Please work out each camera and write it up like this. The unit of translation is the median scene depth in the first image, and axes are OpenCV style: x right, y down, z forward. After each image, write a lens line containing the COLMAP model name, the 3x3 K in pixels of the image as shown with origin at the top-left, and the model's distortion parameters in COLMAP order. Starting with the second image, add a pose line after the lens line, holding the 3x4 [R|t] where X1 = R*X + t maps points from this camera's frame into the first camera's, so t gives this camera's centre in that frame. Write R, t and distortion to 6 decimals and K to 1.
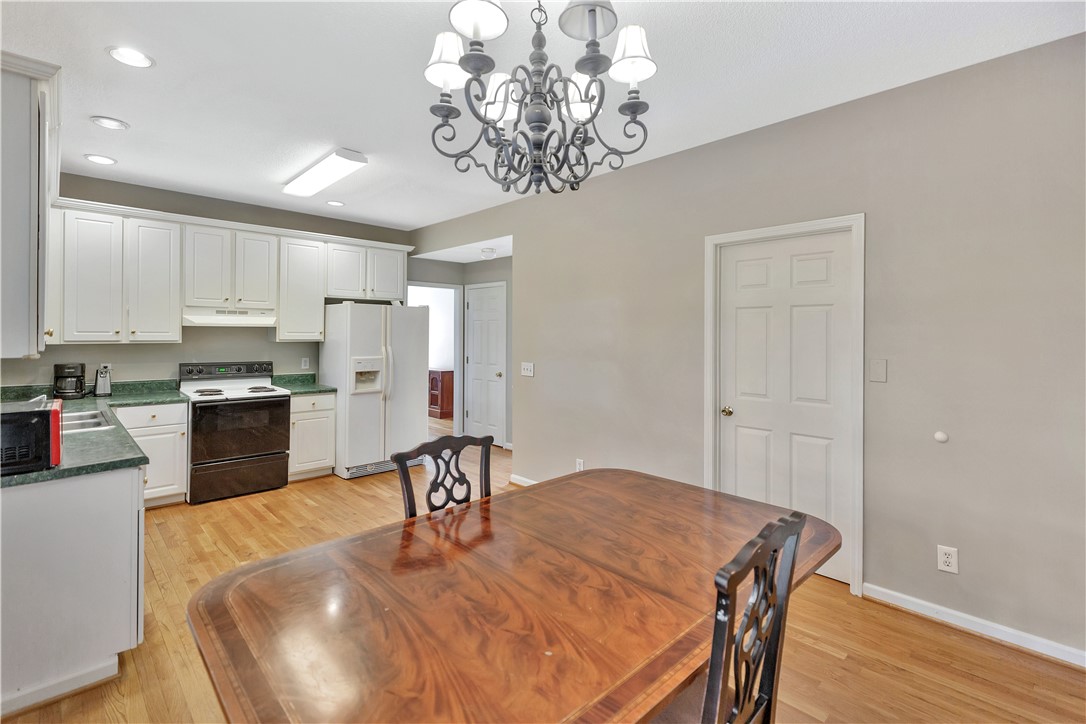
lens RADIAL K [[495.3, 0, 550.9], [0, 495.3, 332.1], [0, 0, 1]] dist [0.009371, -0.003530]
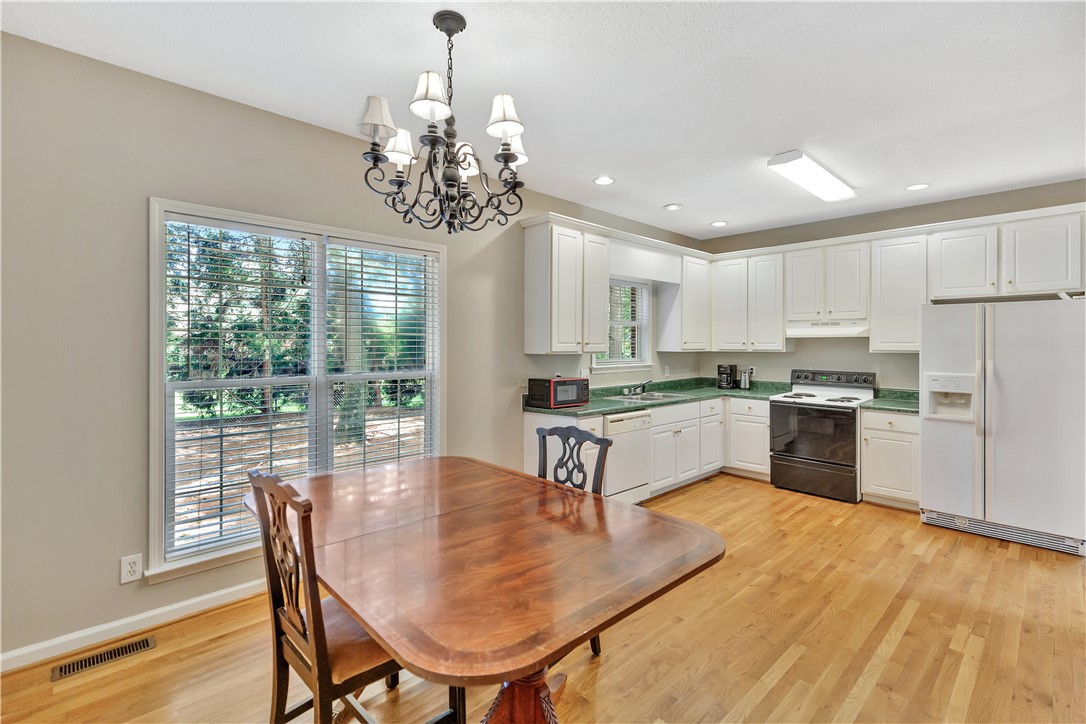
lens RADIAL K [[495.3, 0, 548.1], [0, 495.3, 344.2], [0, 0, 1]] dist [0.009371, -0.003530]
pose [[-0.013708, -0.006090, -0.999887, 0.445870], [0.003614, 0.999975, -0.006140, 0.008234], [0.999900, -0.003697, -0.013686, 0.434322]]
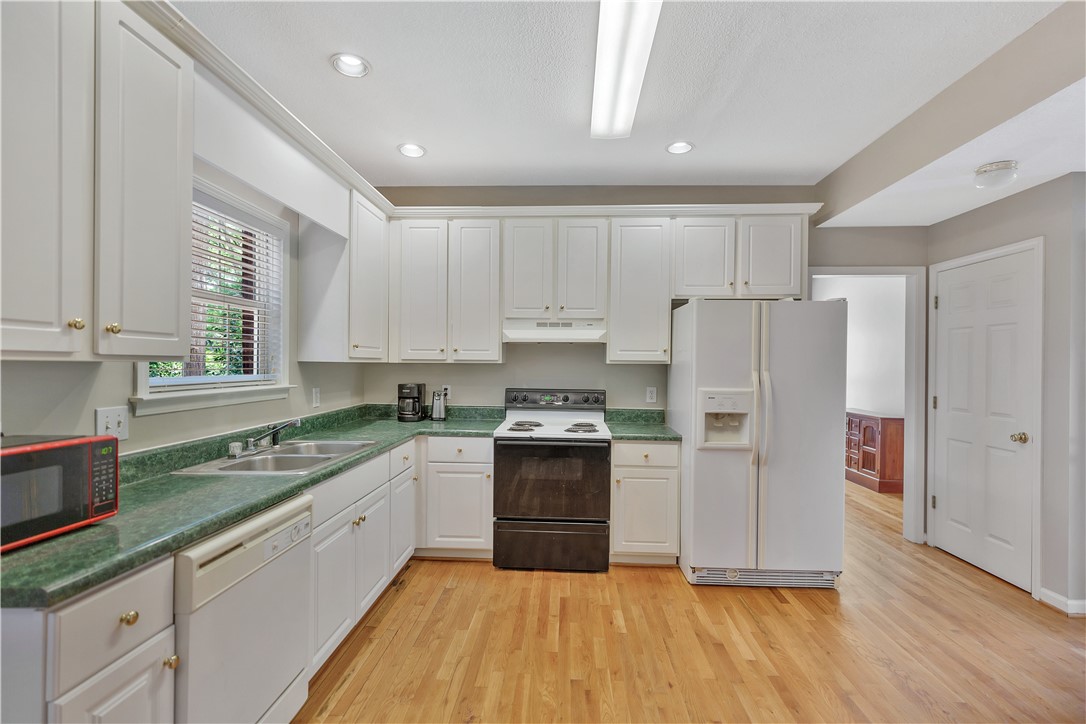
lens RADIAL K [[495.3, 0, 546.0], [0, 495.3, 367.2], [0, 0, 1]] dist [0.009371, -0.003530]
pose [[0.678056, 0.004392, -0.734997, -0.086985], [-0.000911, 0.999986, 0.005135, 0.023437], [0.735009, -0.002812, 0.678051, 0.483779]]
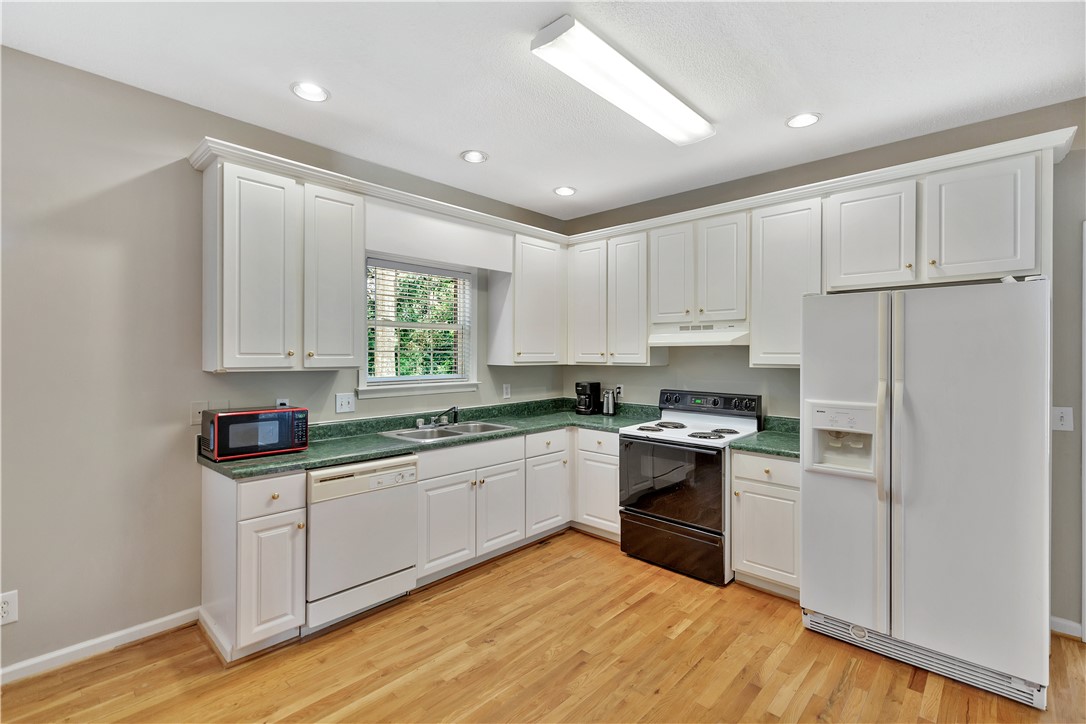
lens RADIAL K [[495.3, 0, 544.7], [0, 495.3, 354.1], [0, 0, 1]] dist [0.009371, -0.003530]
pose [[0.037856, -0.005522, -0.999268, 0.121289], [0.003075, 0.999981, -0.005409, 0.005083], [0.999278, -0.002868, 0.037872, 0.760580]]
